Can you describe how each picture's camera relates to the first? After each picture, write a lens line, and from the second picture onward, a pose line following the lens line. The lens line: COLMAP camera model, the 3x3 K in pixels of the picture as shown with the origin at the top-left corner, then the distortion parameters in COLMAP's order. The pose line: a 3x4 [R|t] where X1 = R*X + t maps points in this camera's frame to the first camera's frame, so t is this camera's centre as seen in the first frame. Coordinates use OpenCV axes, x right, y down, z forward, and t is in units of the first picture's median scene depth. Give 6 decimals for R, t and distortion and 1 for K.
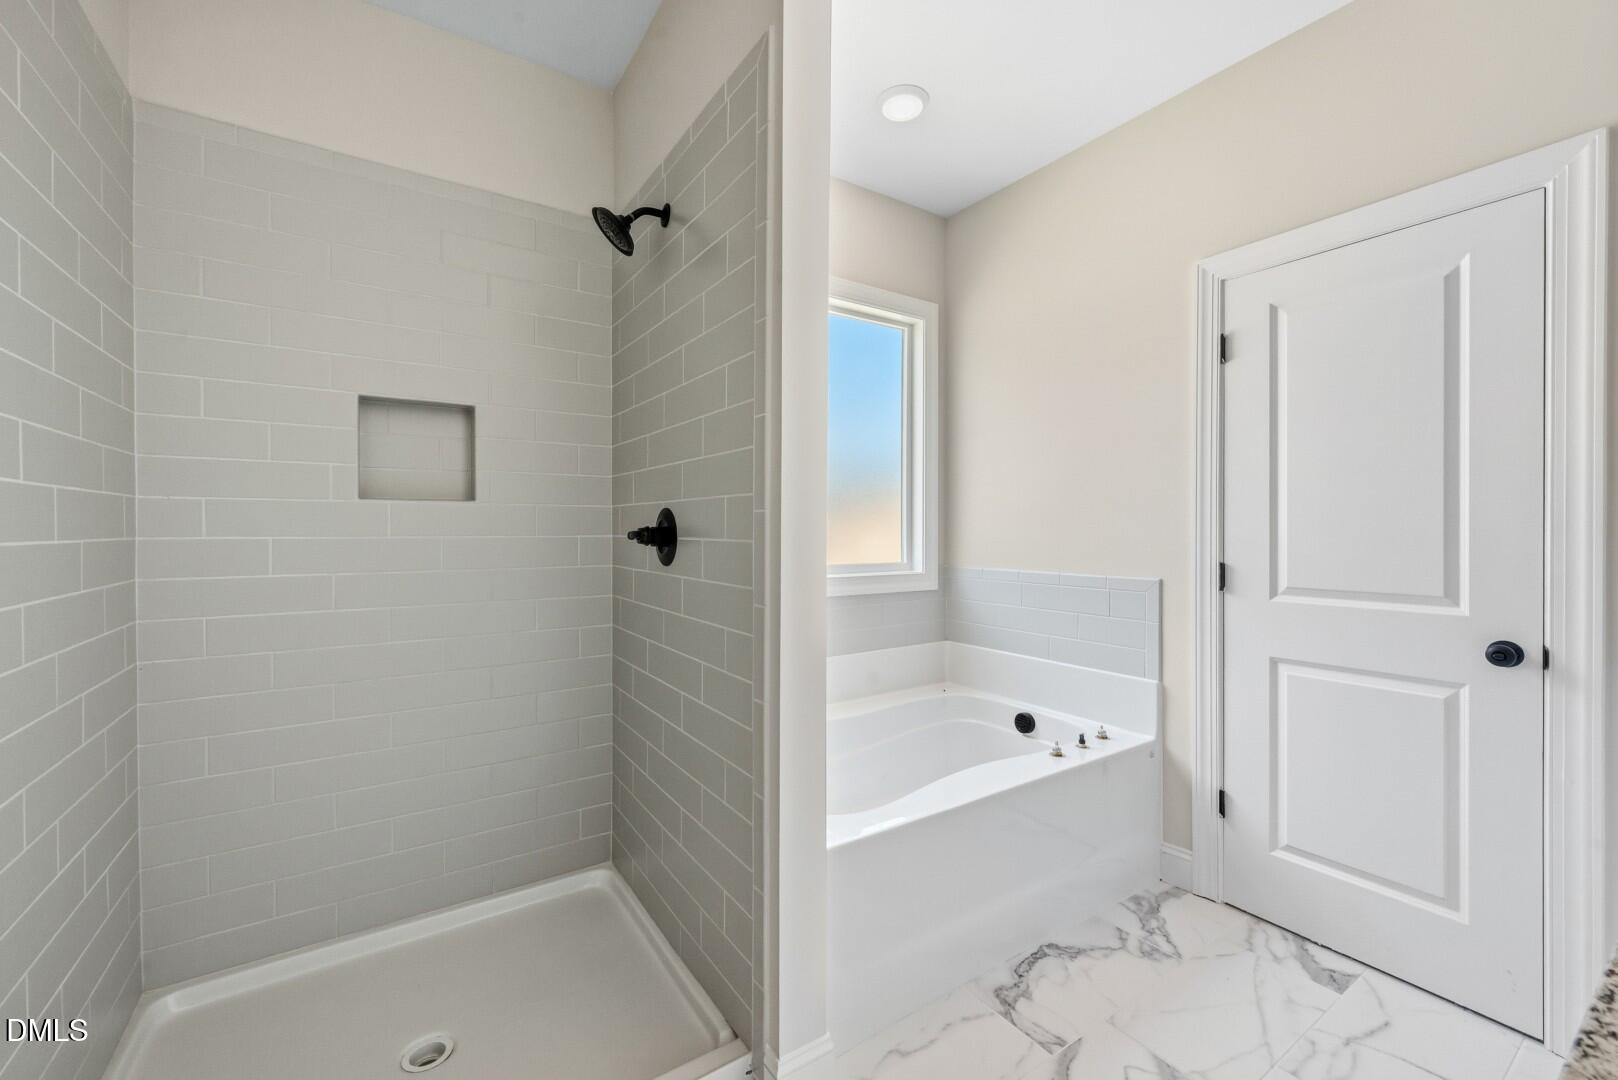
lens RADIAL K [[649.3, 0, 818.8], [0, 649.3, 535.3], [0, 0, 1]] dist [-0.000808, 0.000343]
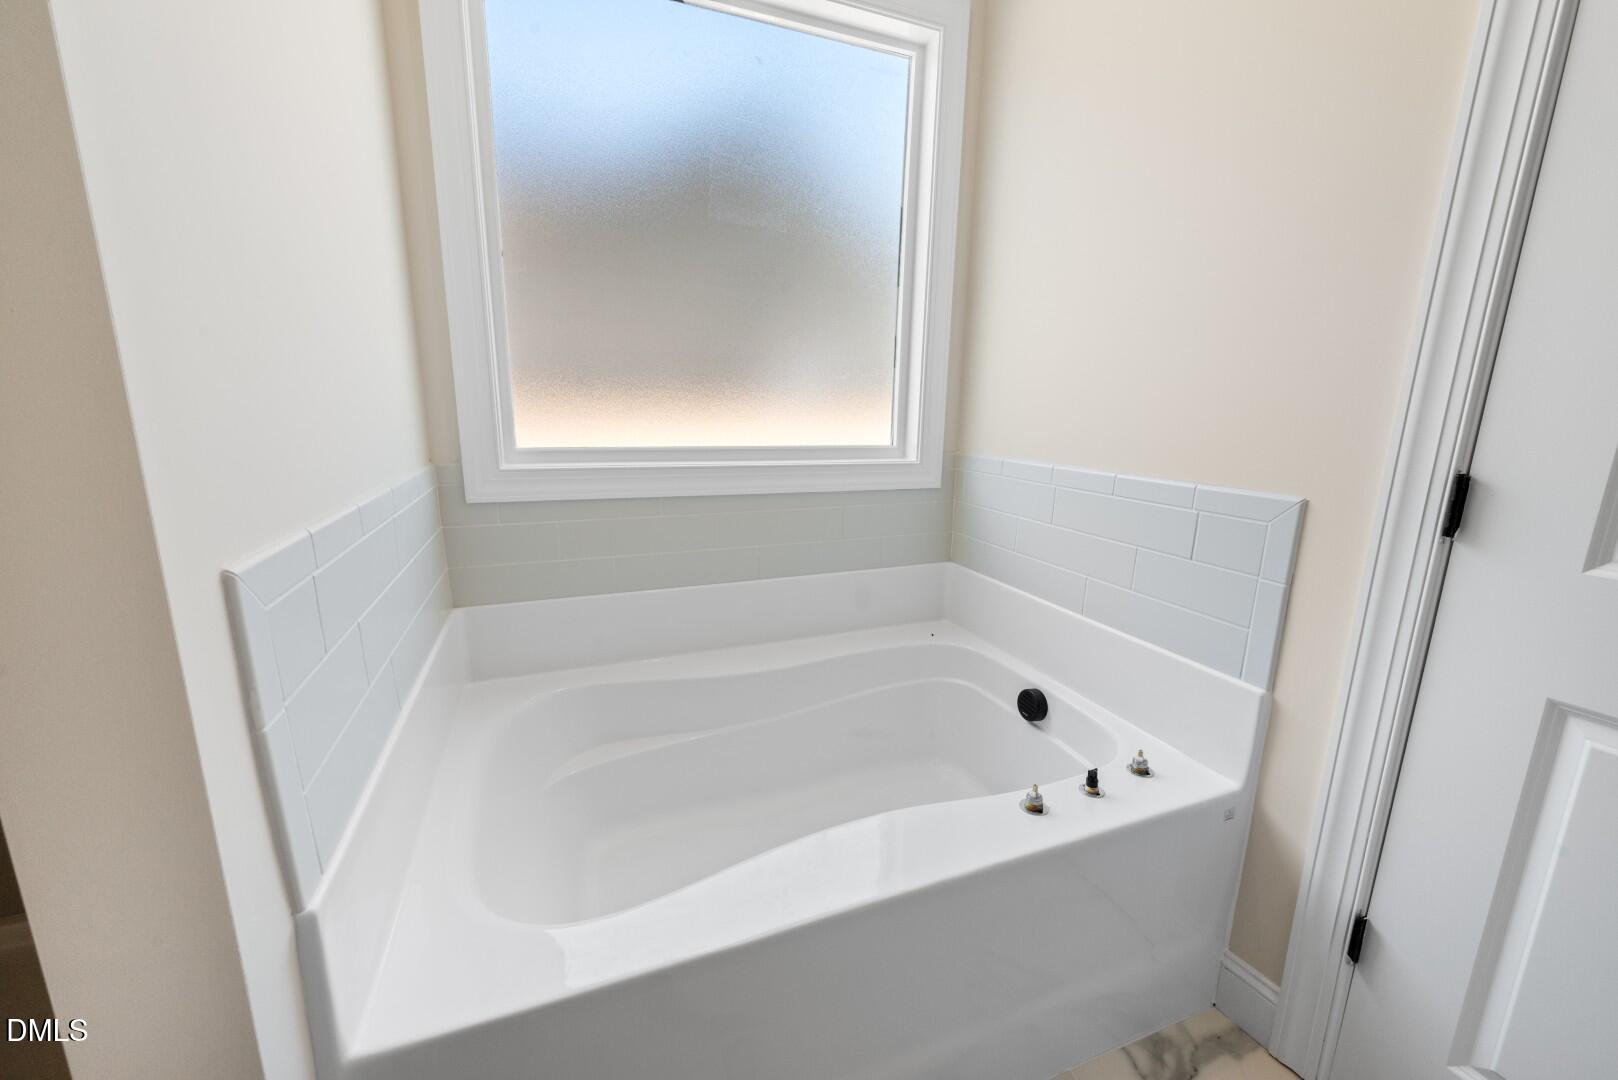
lens RADIAL K [[649.3, 0, 798.6], [0, 649.3, 540.7], [0, 0, 1]] dist [-0.000808, 0.000343]
pose [[0.978528, 0.062366, -0.196454, 0.249414], [-0.021841, 0.979133, 0.202045, 0.006317], [0.204956, -0.193416, 0.959470, 0.442331]]
